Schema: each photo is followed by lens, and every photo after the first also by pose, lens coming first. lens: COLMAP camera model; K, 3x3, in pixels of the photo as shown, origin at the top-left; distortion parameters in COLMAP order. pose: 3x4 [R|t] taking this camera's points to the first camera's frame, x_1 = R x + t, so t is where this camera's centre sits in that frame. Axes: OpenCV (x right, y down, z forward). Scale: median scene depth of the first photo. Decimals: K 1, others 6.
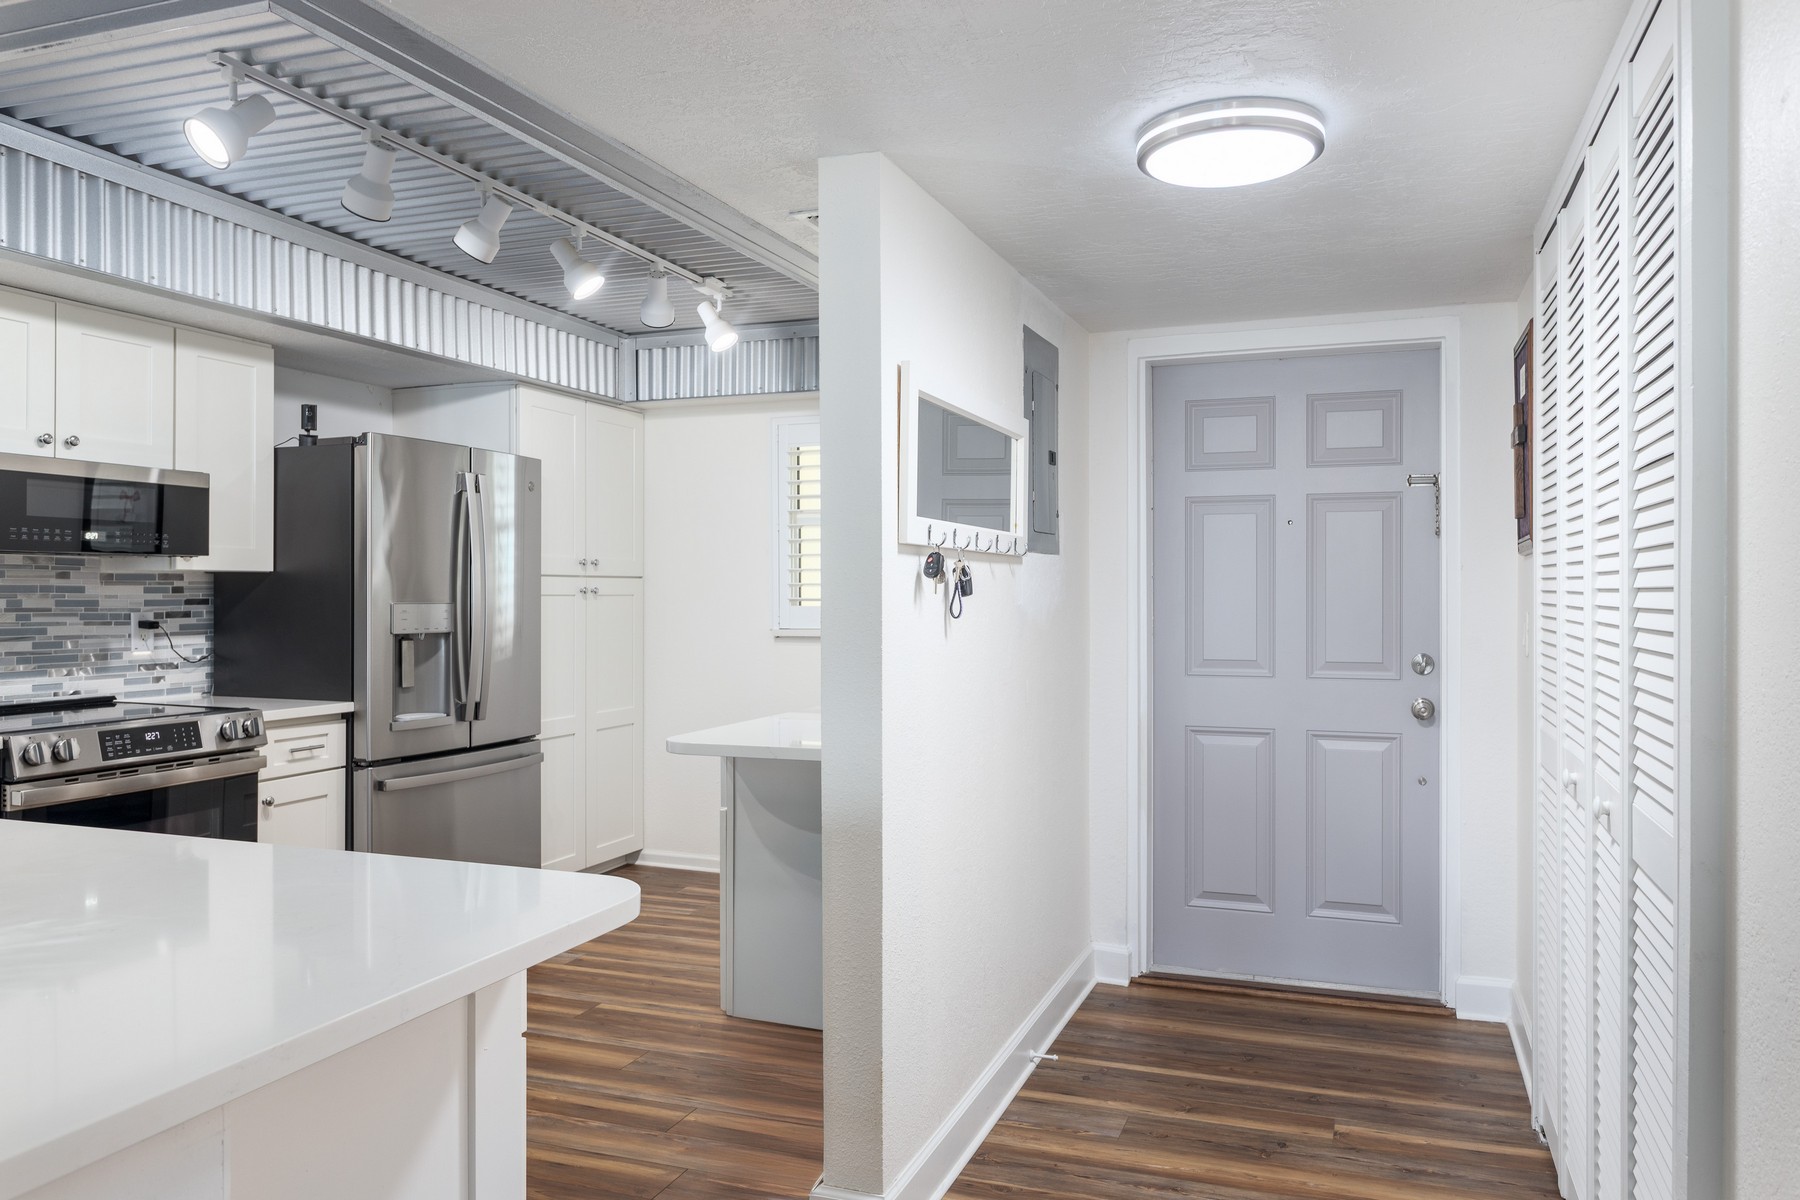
lens RADIAL K [[1293.7, 0, 899.5], [0, 1293.7, 596.1], [0, 0, 1]] dist [0.009627, 0.003418]
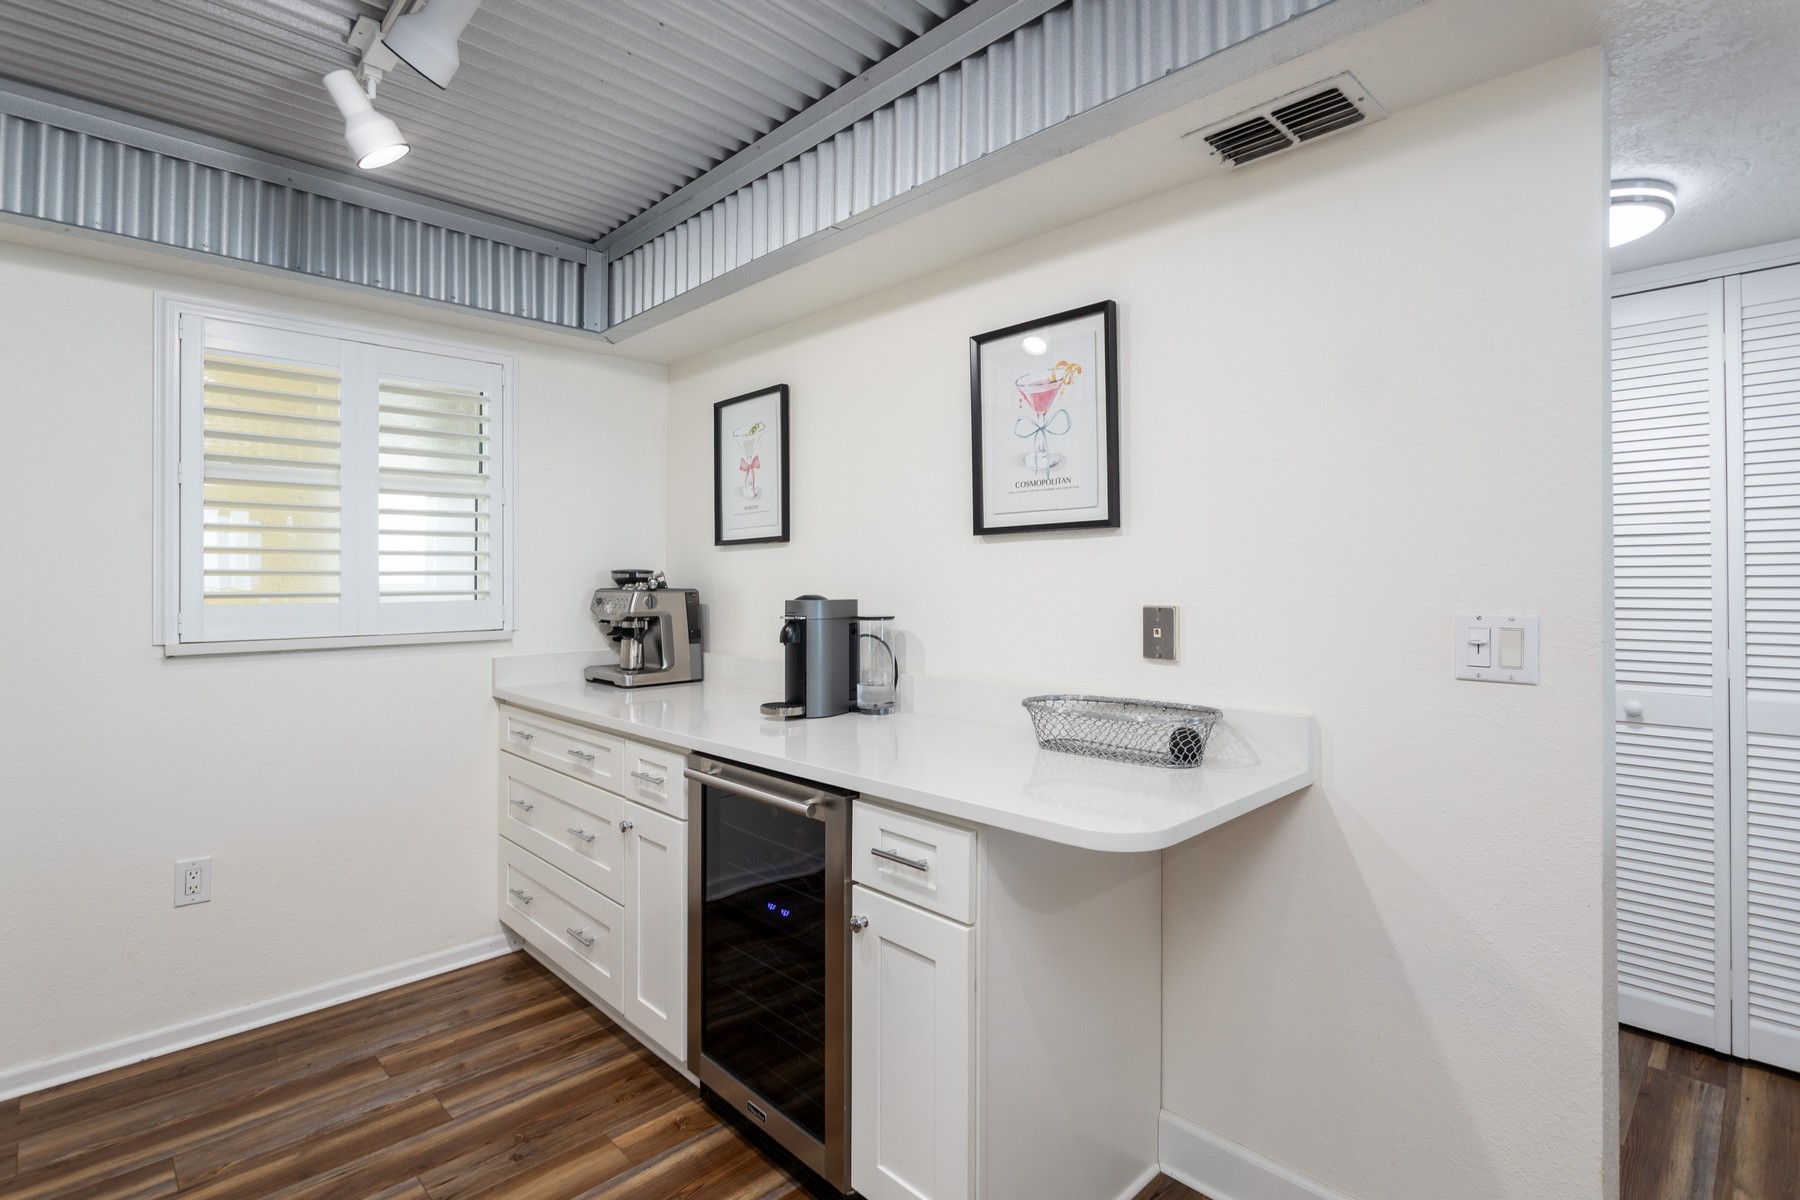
lens RADIAL K [[870.6, 0, 902.5], [0, 870.6, 571.1], [0, 0, 1]] dist [-0.001804, -0.001108]
pose [[0.422638, 0.012178, 0.906217, -0.423554], [0.005596, 0.999856, -0.016046, -0.000484], [-0.906281, 0.011853, 0.422509, 0.676375]]
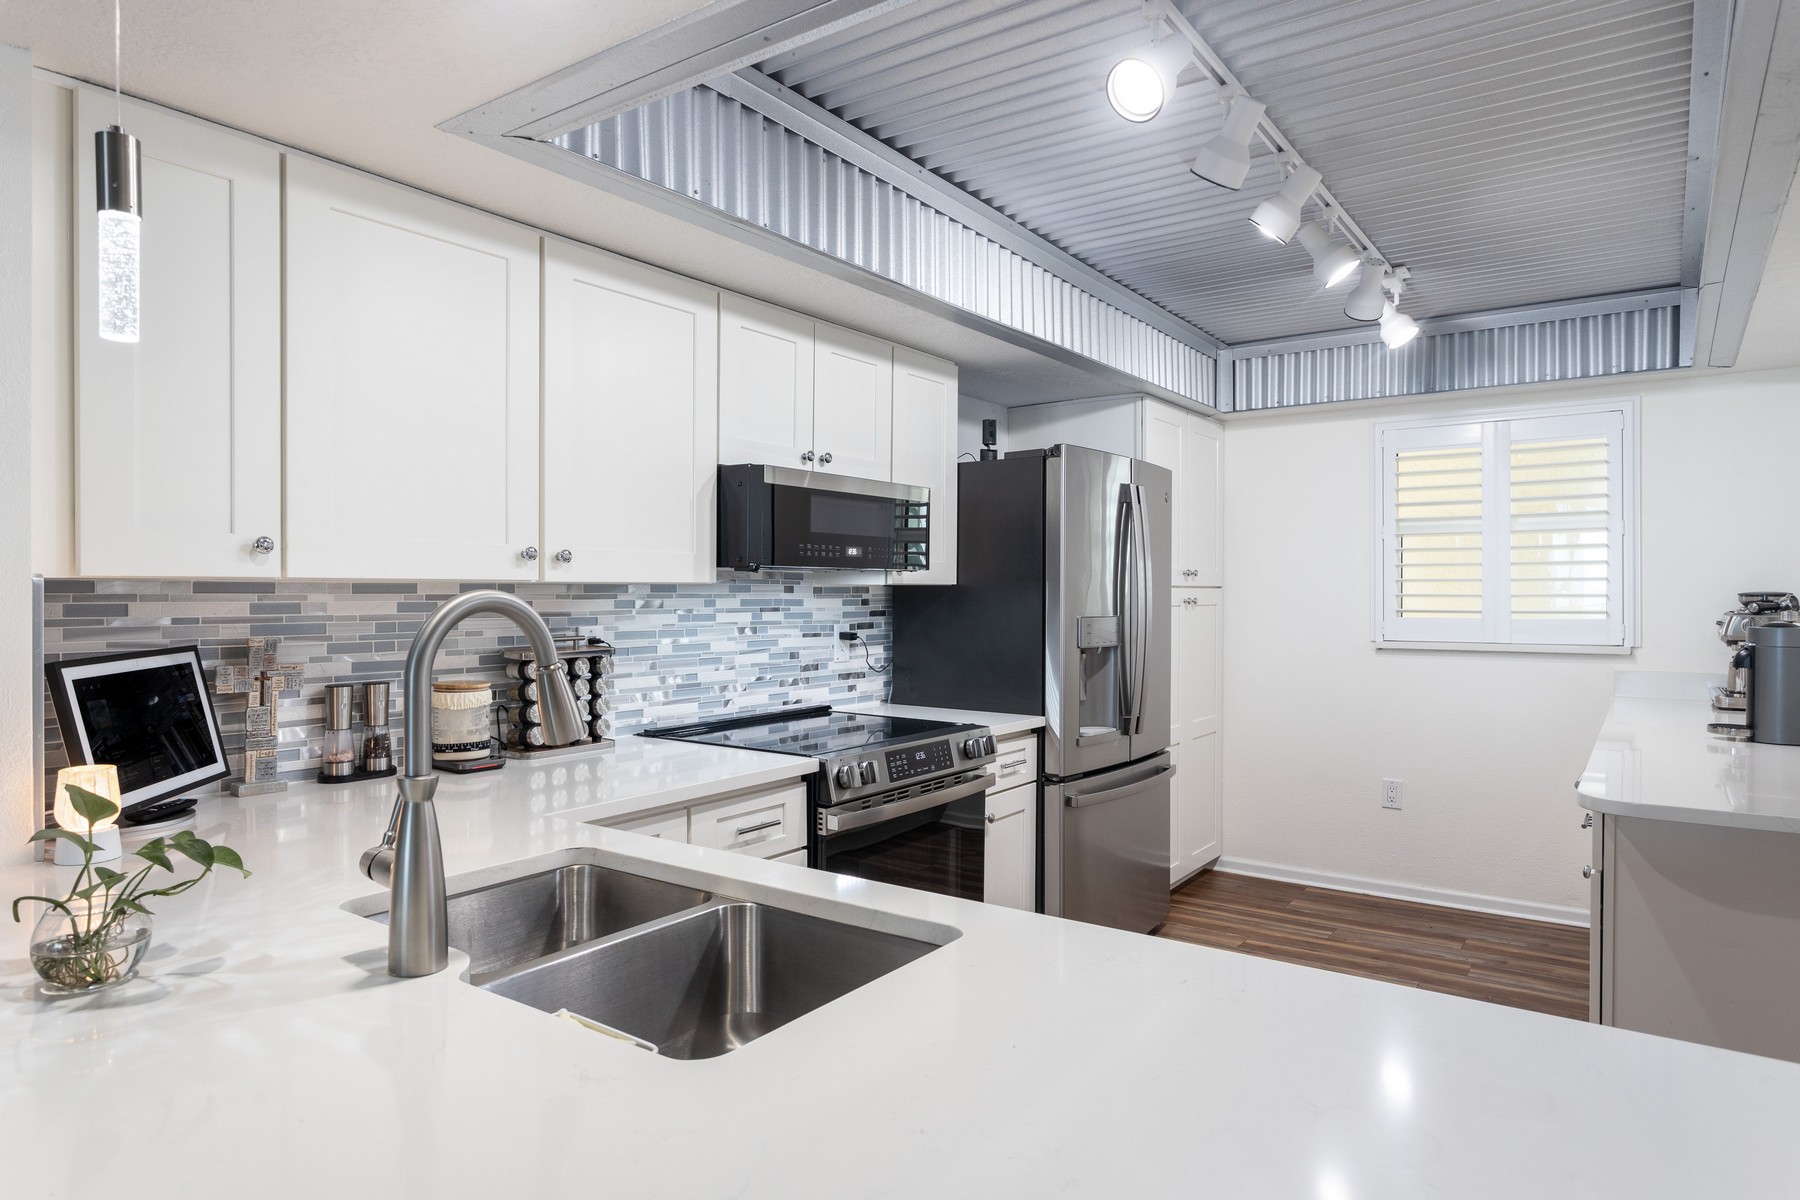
lens RADIAL K [[1067.9, 0, 900.0], [0, 1067.9, 600.0], [0, 0, 1]] dist [-0.007379, -0.000456]
pose [[0.966941, 0.003340, -0.254978, -0.314365], [-0.002208, 0.999986, 0.004727, -0.010900], [0.254990, -0.004008, 0.966935, 0.178313]]
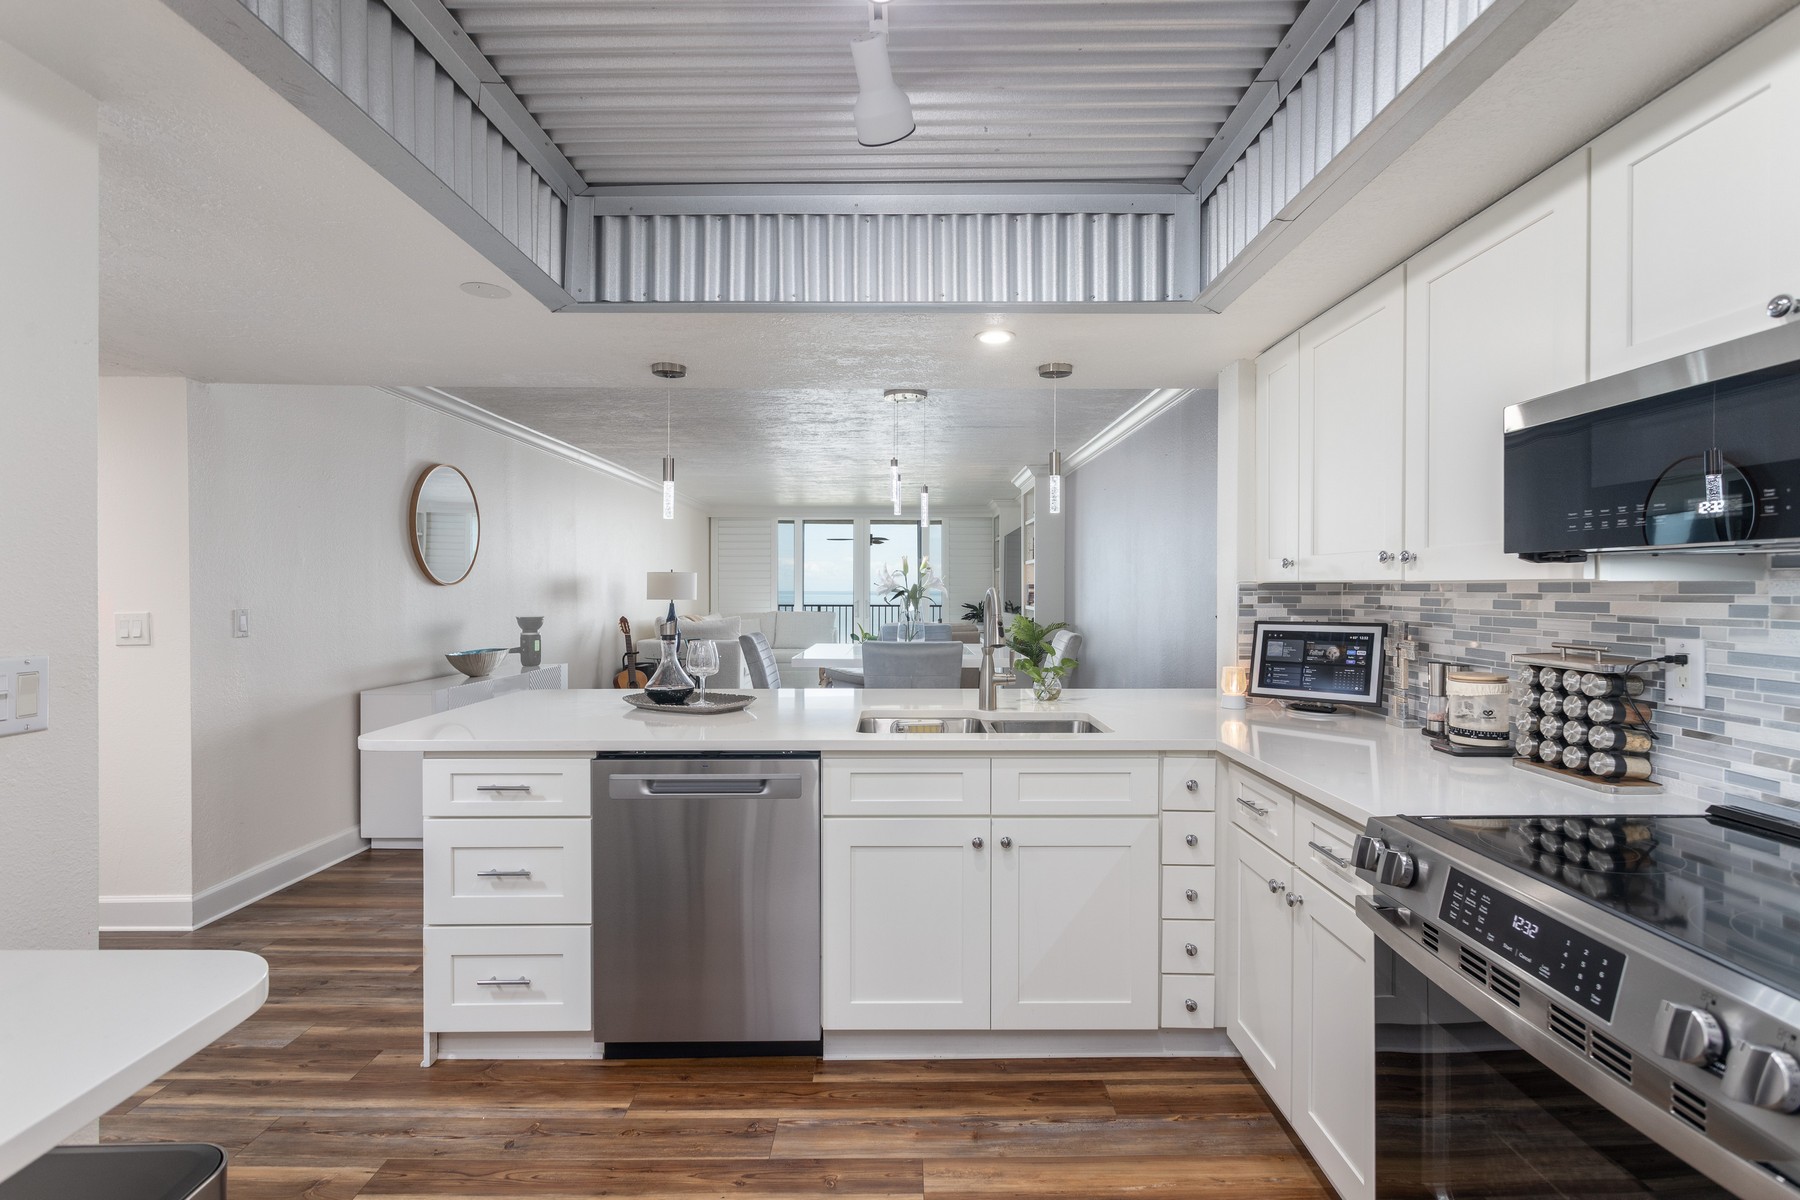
lens RADIAL K [[840.1, 0, 900.0], [0, 840.1, 600.0], [0, 0, 1]] dist [0.001055, 0.000084]
pose [[-0.937365, 0.005133, -0.348310, -0.204227], [-0.001592, 0.999818, 0.019020, -0.015385], [0.348344, 0.018383, -0.937187, 0.985859]]
